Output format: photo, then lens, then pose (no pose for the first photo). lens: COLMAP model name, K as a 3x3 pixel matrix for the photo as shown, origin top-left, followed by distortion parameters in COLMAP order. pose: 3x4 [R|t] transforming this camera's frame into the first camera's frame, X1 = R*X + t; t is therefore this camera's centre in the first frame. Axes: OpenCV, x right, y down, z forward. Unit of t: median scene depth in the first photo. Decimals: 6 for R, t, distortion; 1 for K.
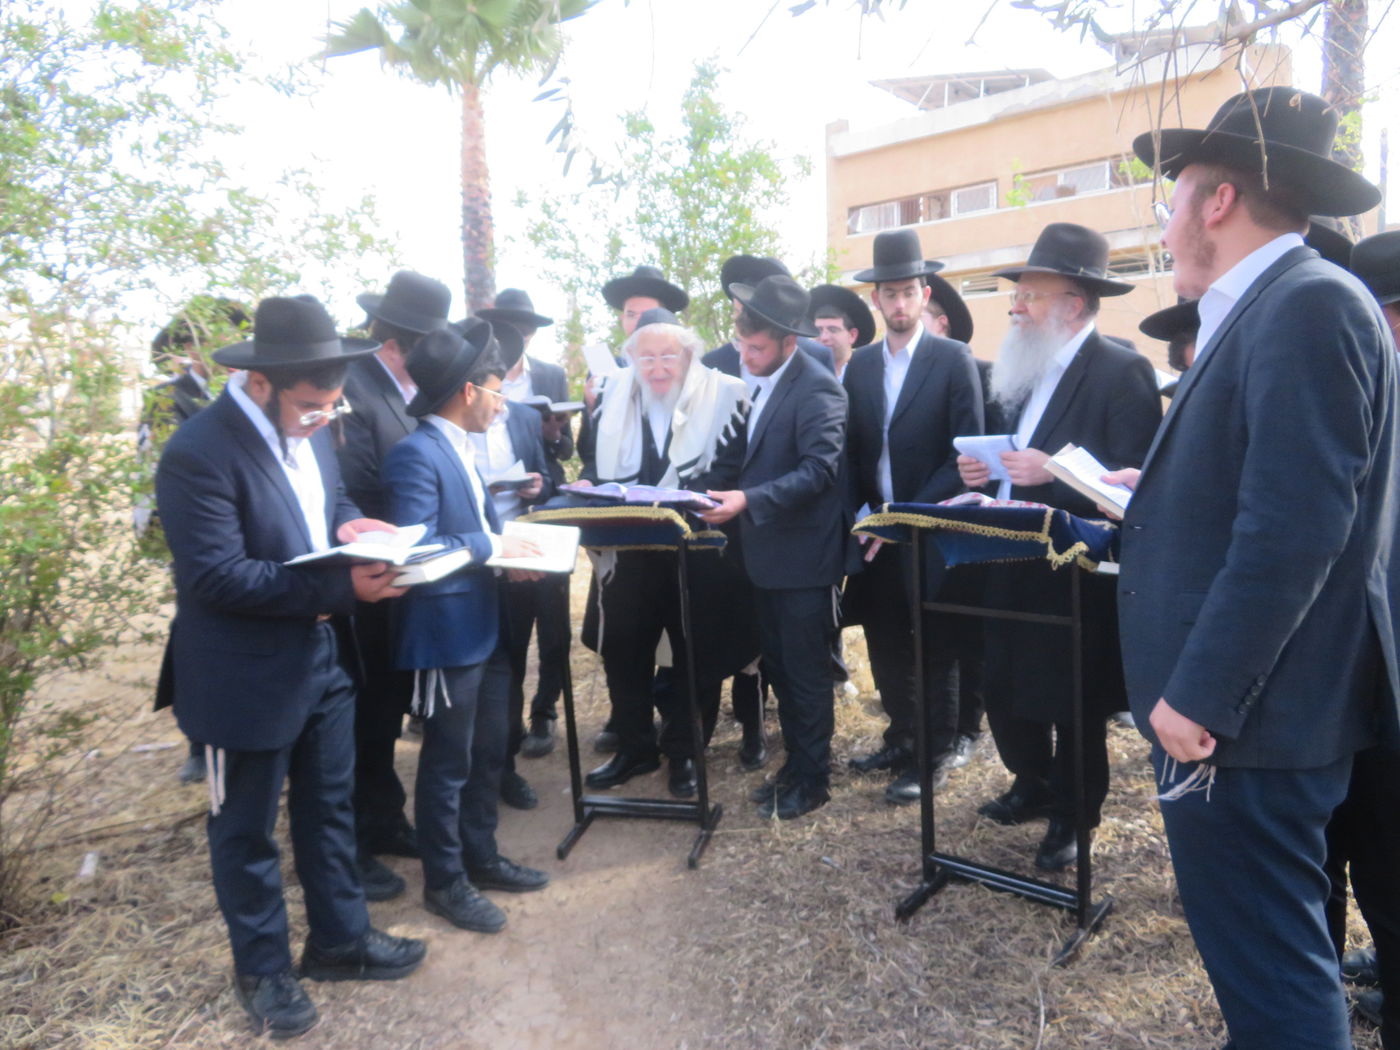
lens RADIAL K [[1007.1, 0, 707.2], [0, 1007.1, 523.4], [0, 0, 1]] dist [-0.005256, 0.002178]
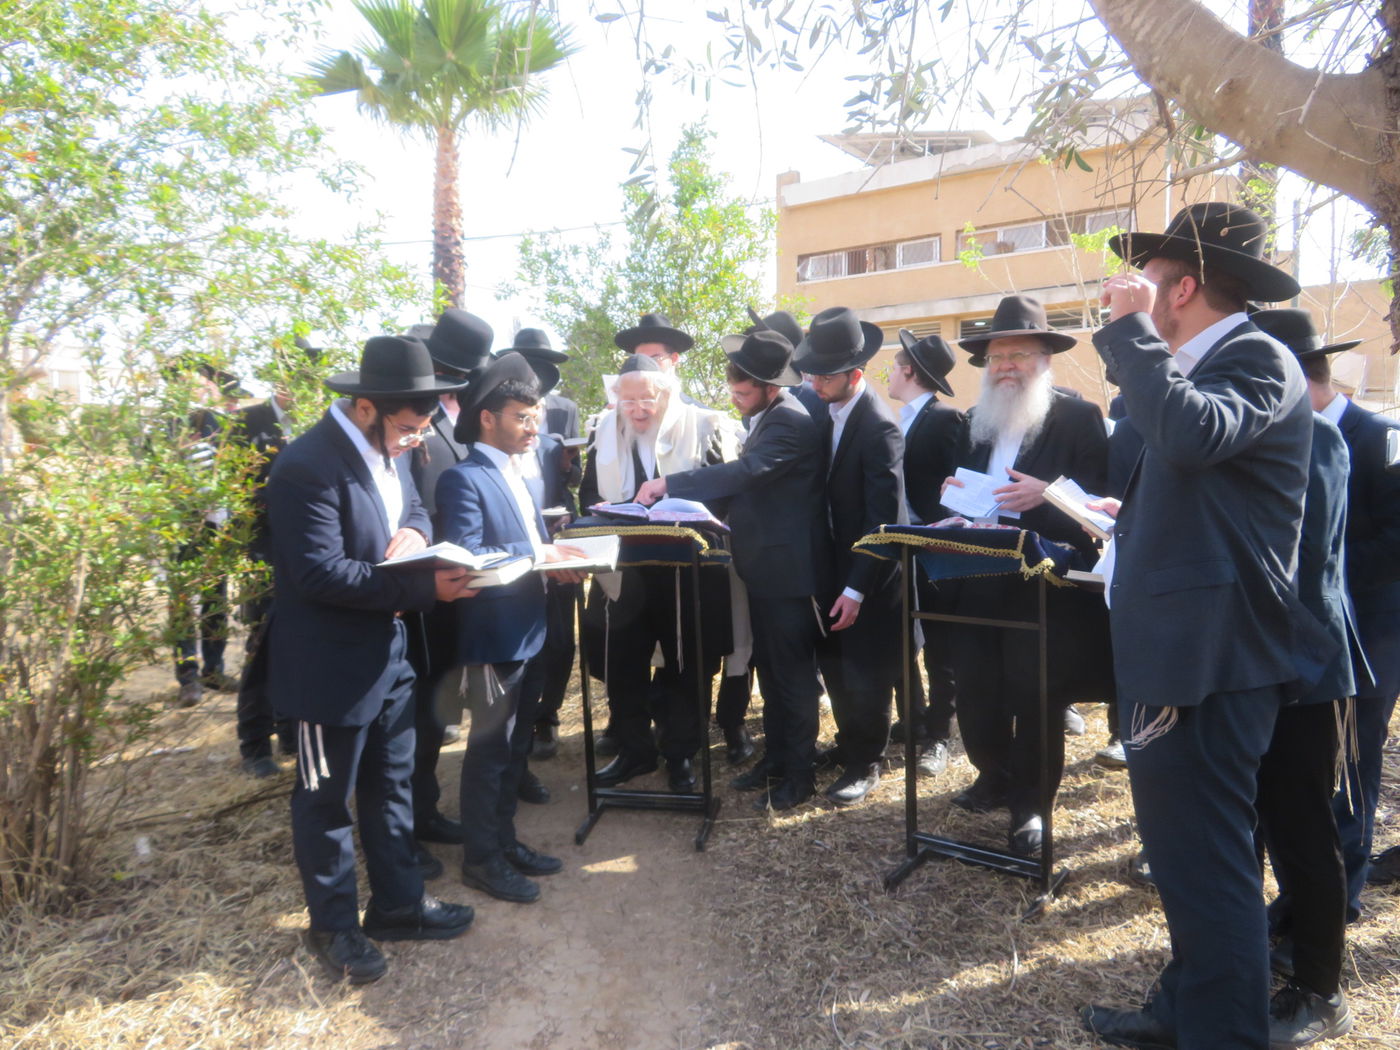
lens RADIAL K [[1007.1, 0, 707.2], [0, 1007.1, 523.4], [0, 0, 1]] dist [-0.005256, 0.002178]
pose [[0.998047, 0.019018, 0.059494, -0.089398], [-0.016720, 0.999104, -0.038886, 0.025461], [-0.060181, 0.037815, 0.997471, -0.145740]]
